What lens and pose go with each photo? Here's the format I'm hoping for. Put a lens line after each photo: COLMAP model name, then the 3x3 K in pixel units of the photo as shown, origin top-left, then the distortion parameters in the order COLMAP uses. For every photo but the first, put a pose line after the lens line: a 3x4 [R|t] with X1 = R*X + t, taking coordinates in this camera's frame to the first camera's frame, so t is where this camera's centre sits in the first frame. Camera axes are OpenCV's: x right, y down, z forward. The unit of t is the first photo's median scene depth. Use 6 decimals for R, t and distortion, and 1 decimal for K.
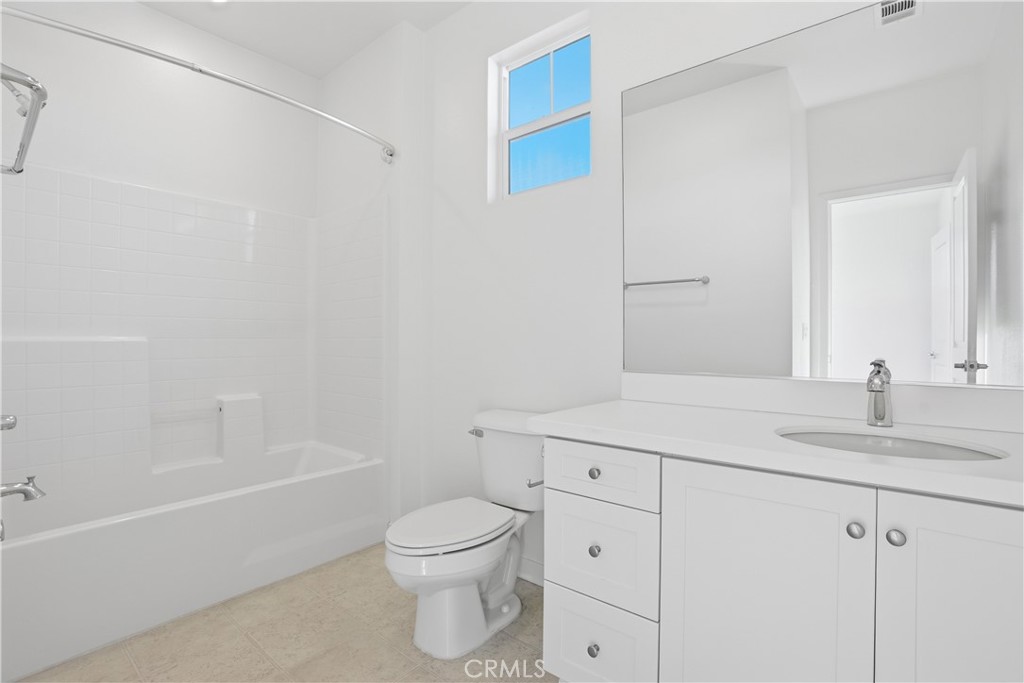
lens RADIAL K [[471.0, 0, 512.0], [0, 471.0, 341.5], [0, 0, 1]] dist [-0.079628, 0.028745]
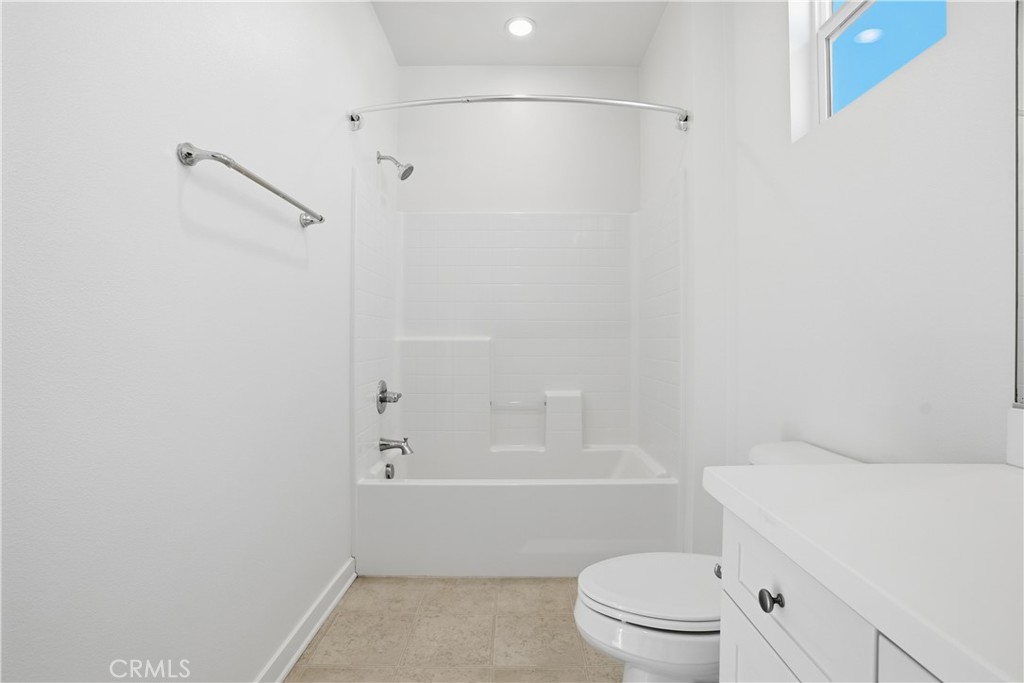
lens RADIAL K [[471.0, 0, 512.0], [0, 471.0, 341.5], [0, 0, 1]] dist [-0.079628, 0.028745]
pose [[0.636622, 0.000908, -0.771175, 0.203934], [-0.000795, 1.000000, 0.000522, -0.000354], [0.771175, 0.000281, 0.636623, 0.250759]]
